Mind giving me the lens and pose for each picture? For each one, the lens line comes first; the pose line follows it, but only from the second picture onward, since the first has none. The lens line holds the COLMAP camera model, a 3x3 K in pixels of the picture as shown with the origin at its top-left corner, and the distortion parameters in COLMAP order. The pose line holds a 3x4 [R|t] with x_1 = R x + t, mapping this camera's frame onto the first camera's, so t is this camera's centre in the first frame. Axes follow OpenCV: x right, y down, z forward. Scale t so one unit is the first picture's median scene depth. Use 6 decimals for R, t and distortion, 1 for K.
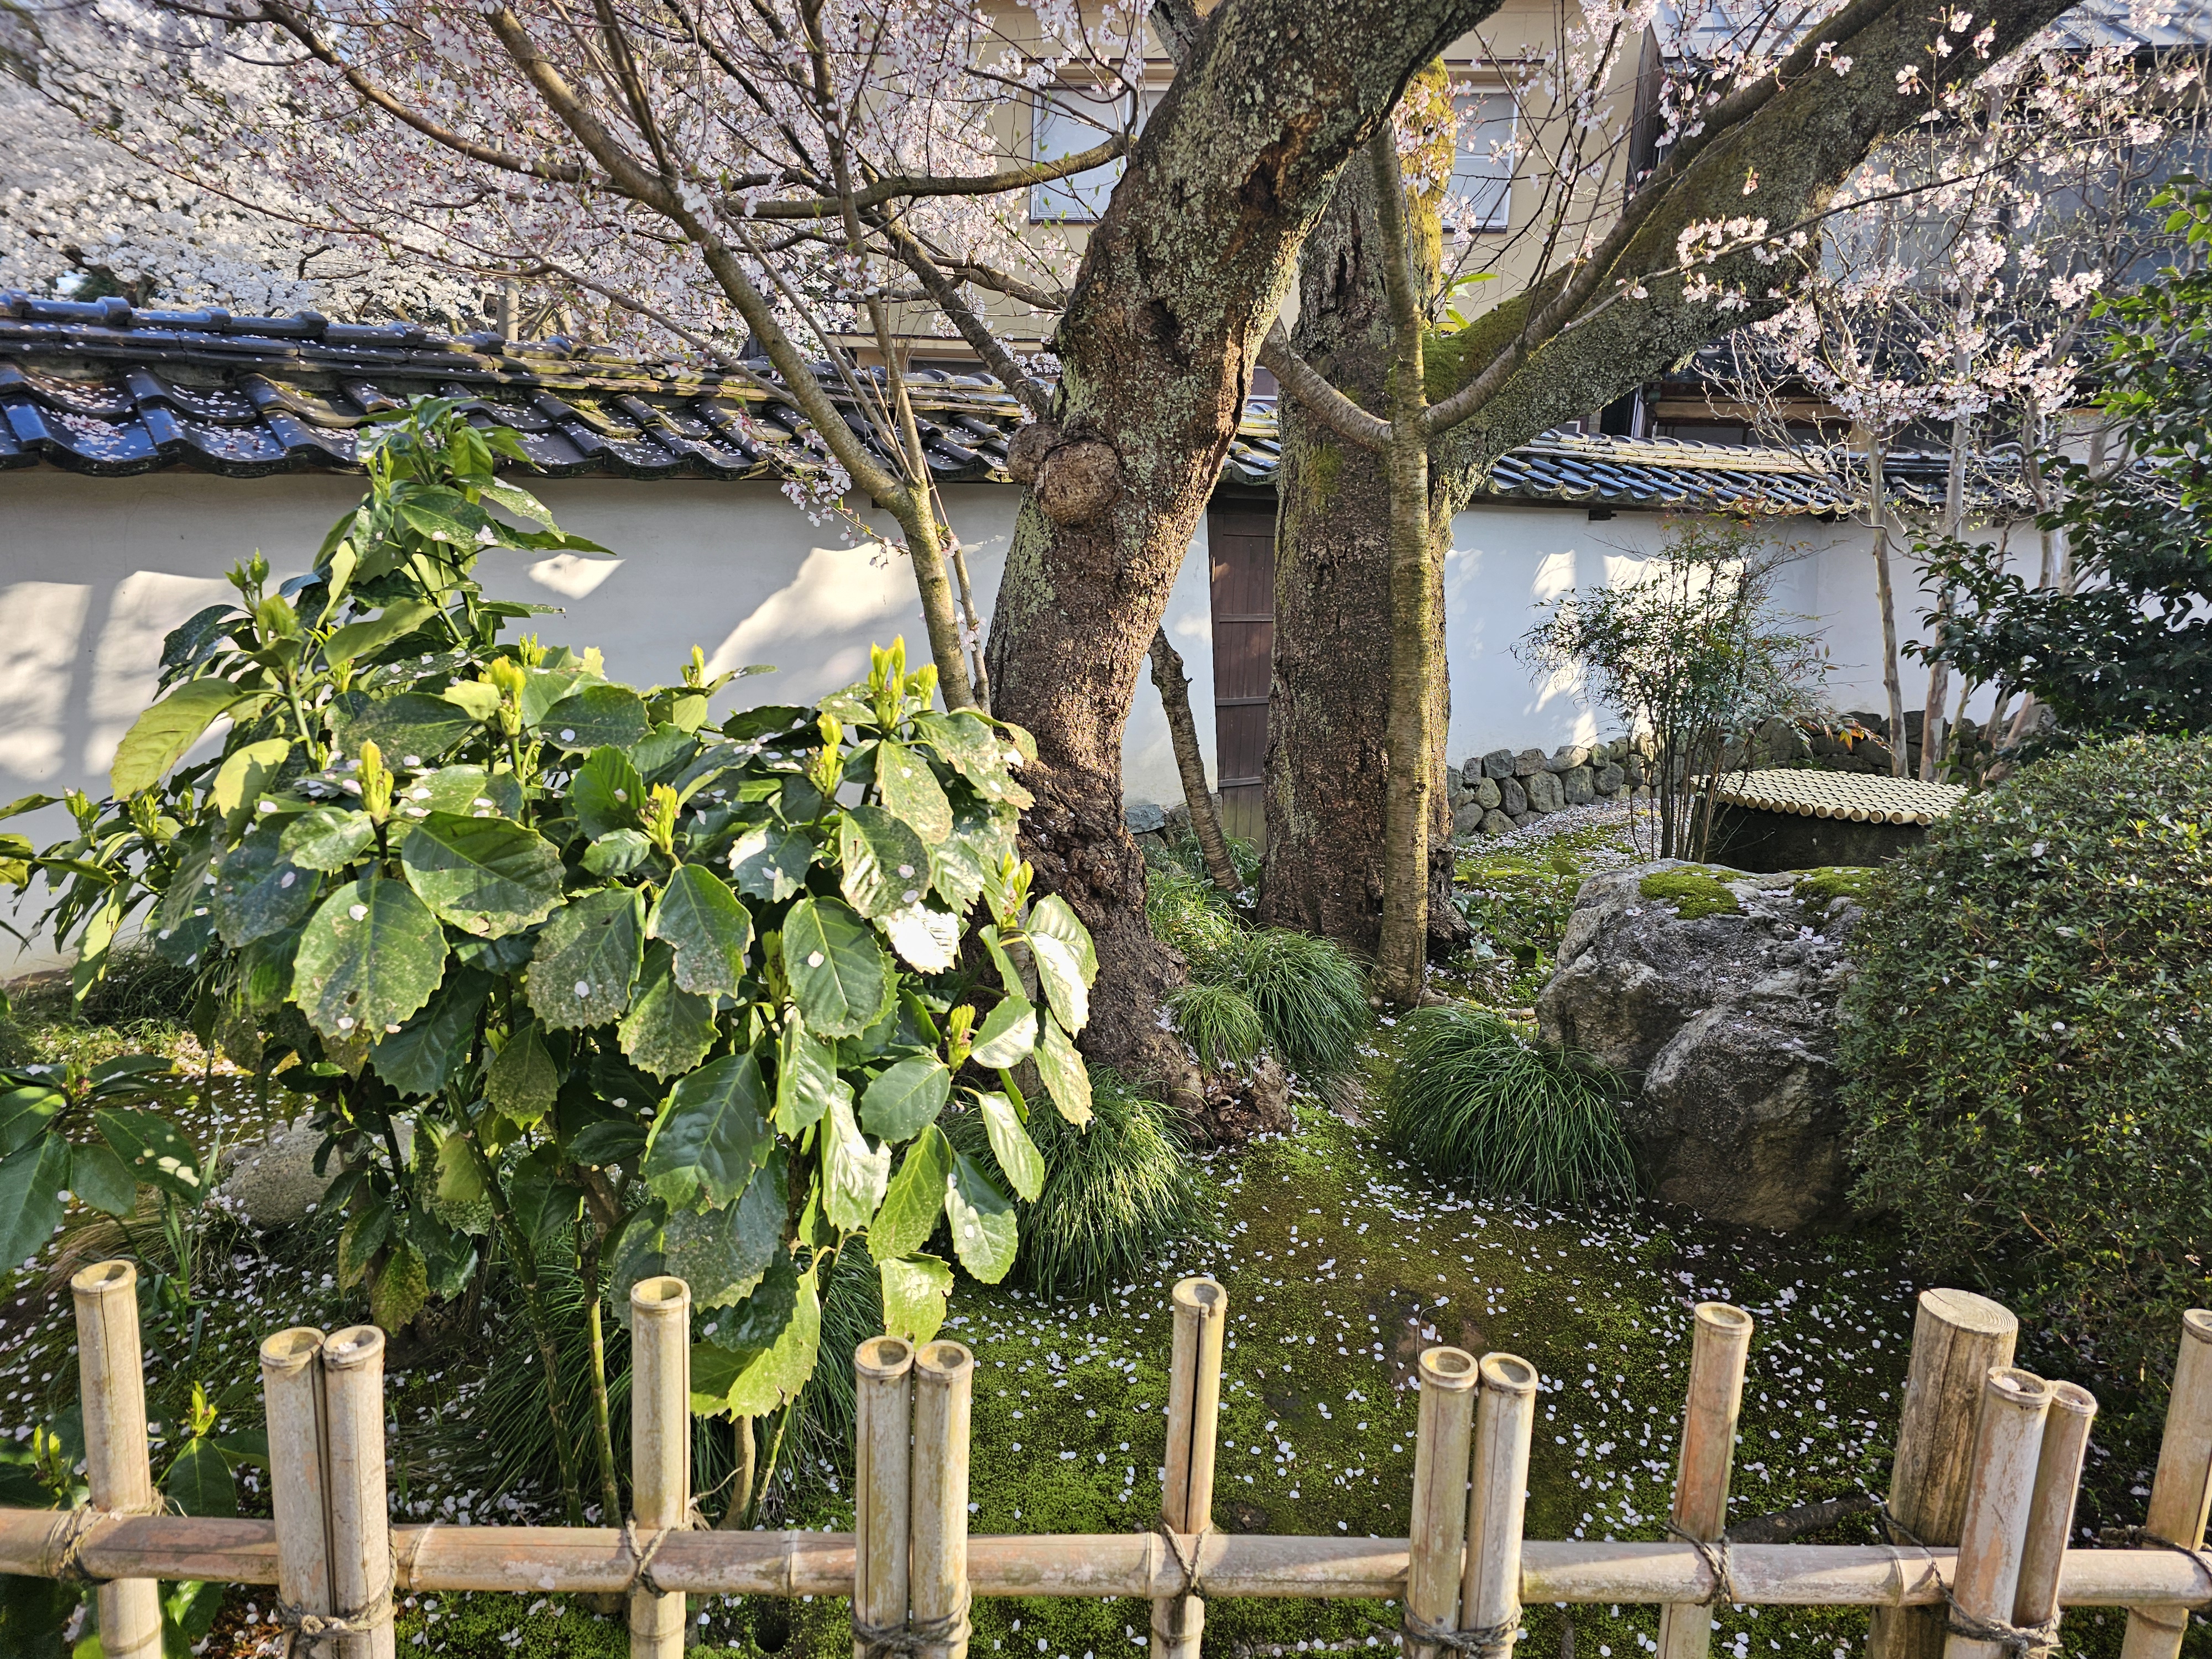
lens RADIAL K [[1466.2, 0, 1106.0], [0, 1466.2, 829.5], [0, 0, 1]] dist [0.055901, -0.045578]
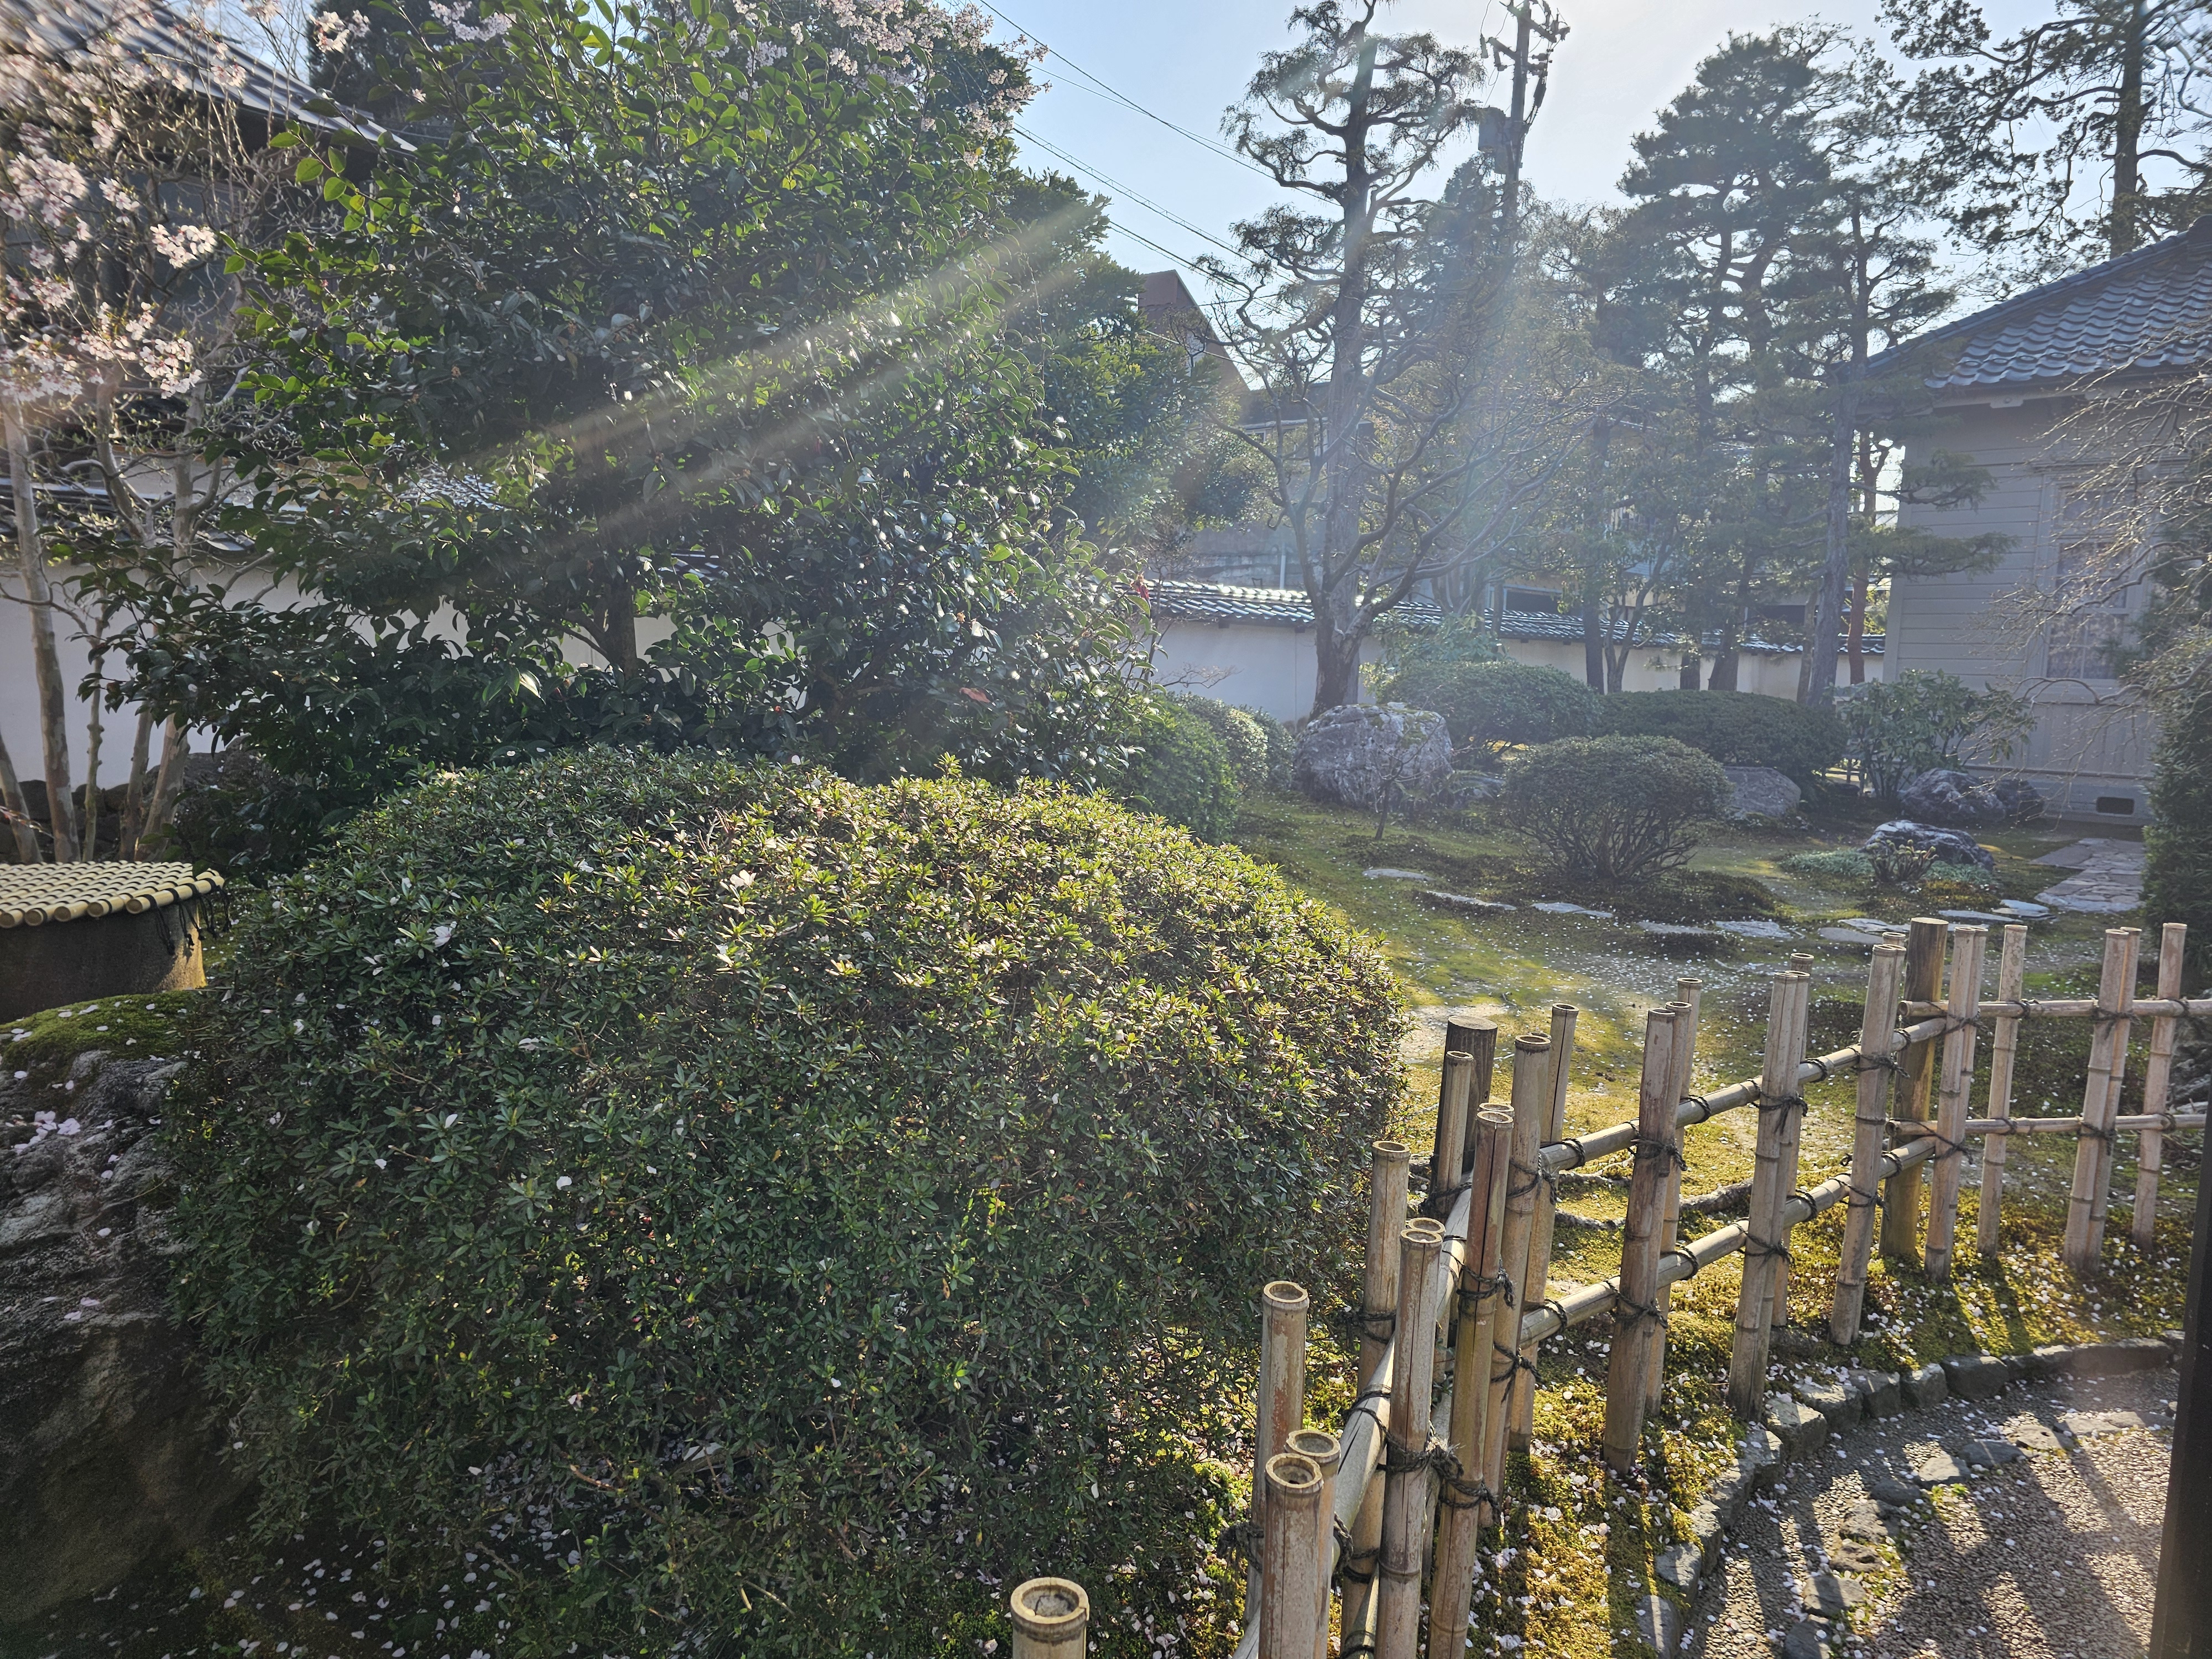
lens RADIAL K [[1466.2, 0, 1106.0], [0, 1466.2, 829.5], [0, 0, 1]] dist [0.055901, -0.045578]
pose [[0.406372, -0.133115, 0.903959, 0.079535], [0.168949, 0.983218, 0.068836, -0.019611], [-0.897952, 0.124750, 0.422042, 0.261198]]
